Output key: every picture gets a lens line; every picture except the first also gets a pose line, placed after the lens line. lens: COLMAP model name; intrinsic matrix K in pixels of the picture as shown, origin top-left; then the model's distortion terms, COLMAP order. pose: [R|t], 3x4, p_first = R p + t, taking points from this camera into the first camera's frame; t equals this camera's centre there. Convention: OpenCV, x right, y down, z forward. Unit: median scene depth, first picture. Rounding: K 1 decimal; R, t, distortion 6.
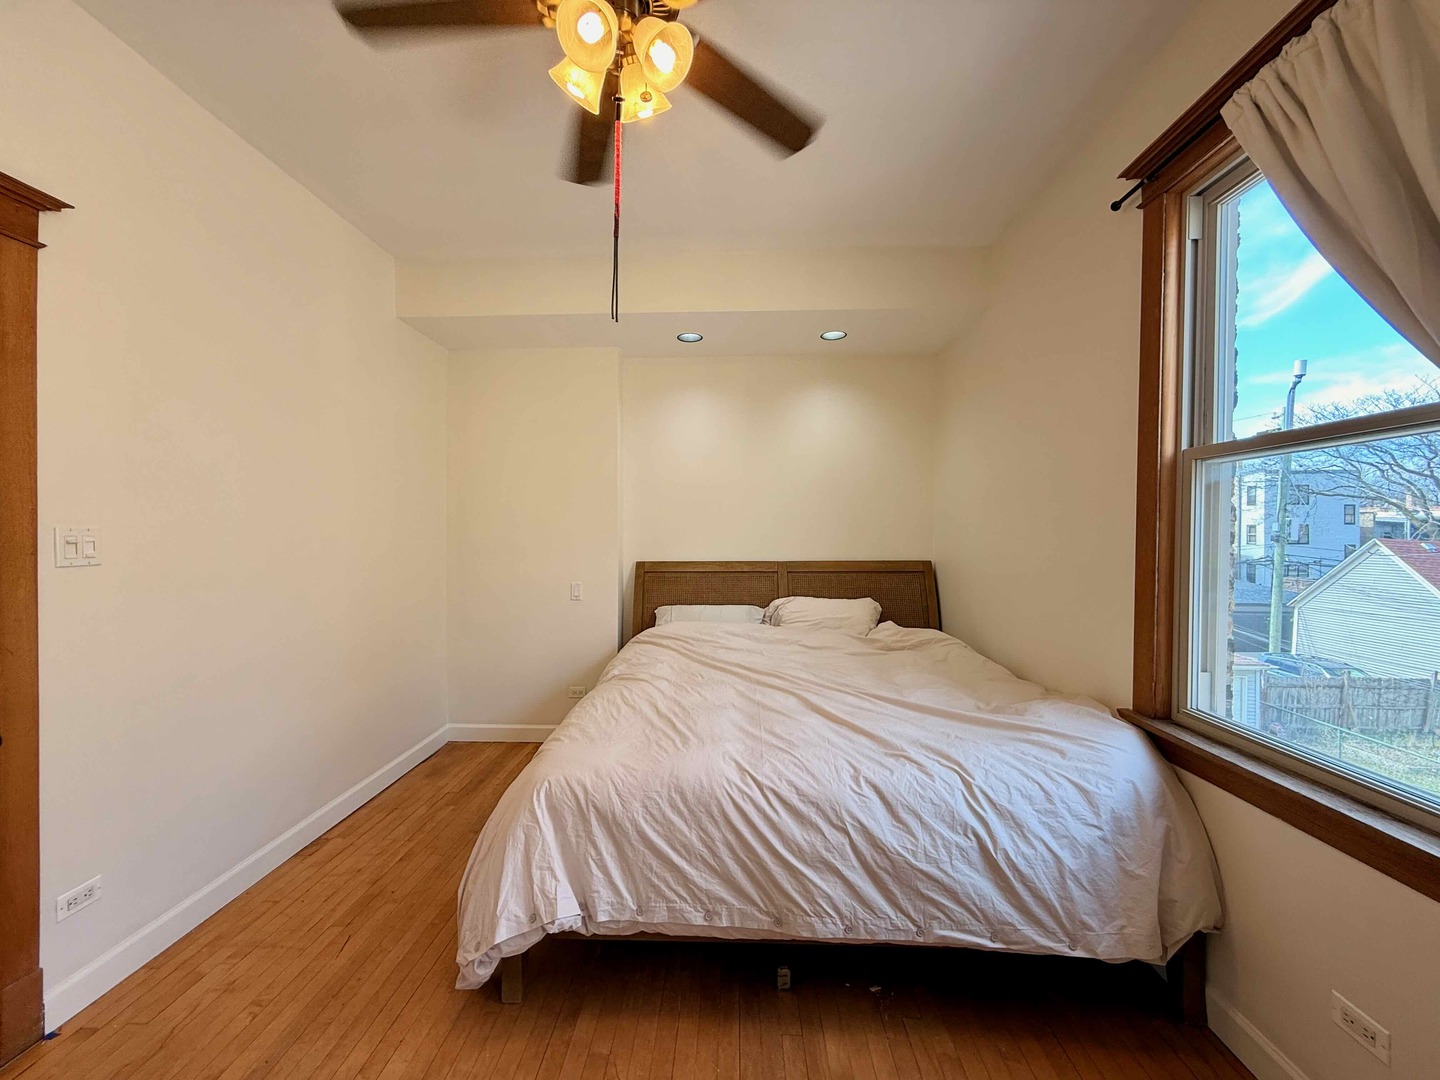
lens RADIAL K [[573.3, 0, 715.8], [0, 573.3, 538.3], [0, 0, 1]] dist [0.000403, -0.000051]
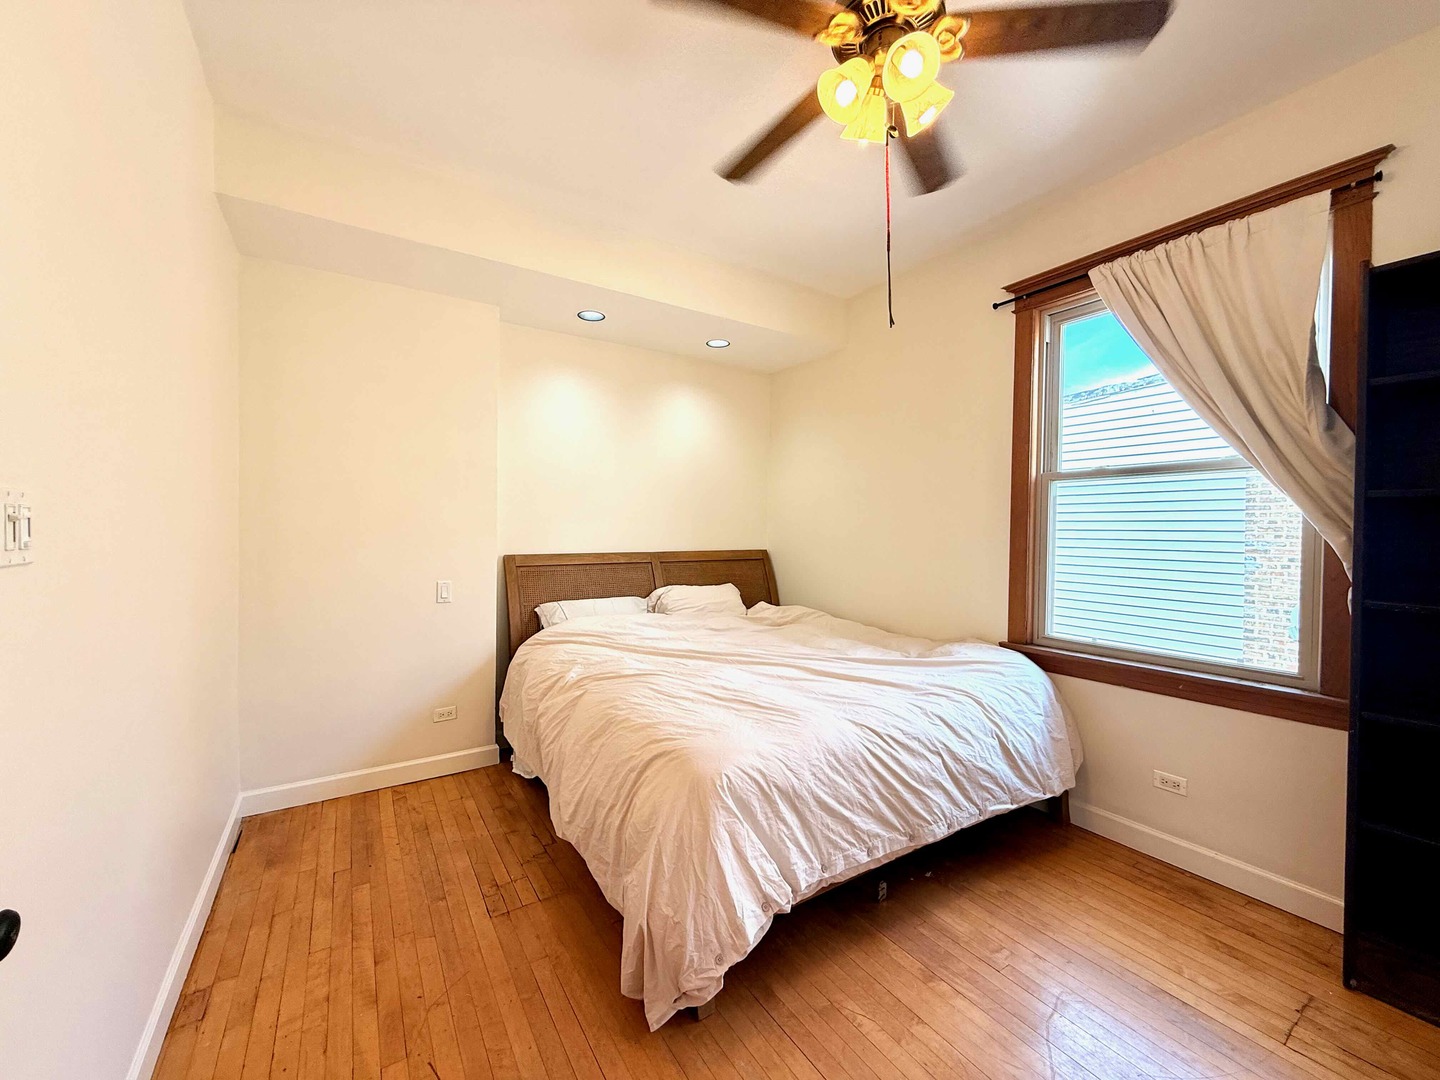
lens RADIAL K [[573.3, 0, 715.8], [0, 573.3, 538.3], [0, 0, 1]] dist [0.000403, -0.000051]
pose [[0.817572, -0.001087, 0.575825, -0.902558], [-0.003517, 0.999970, 0.006880, 0.018999], [-0.575815, -0.007650, 0.817544, 0.232070]]
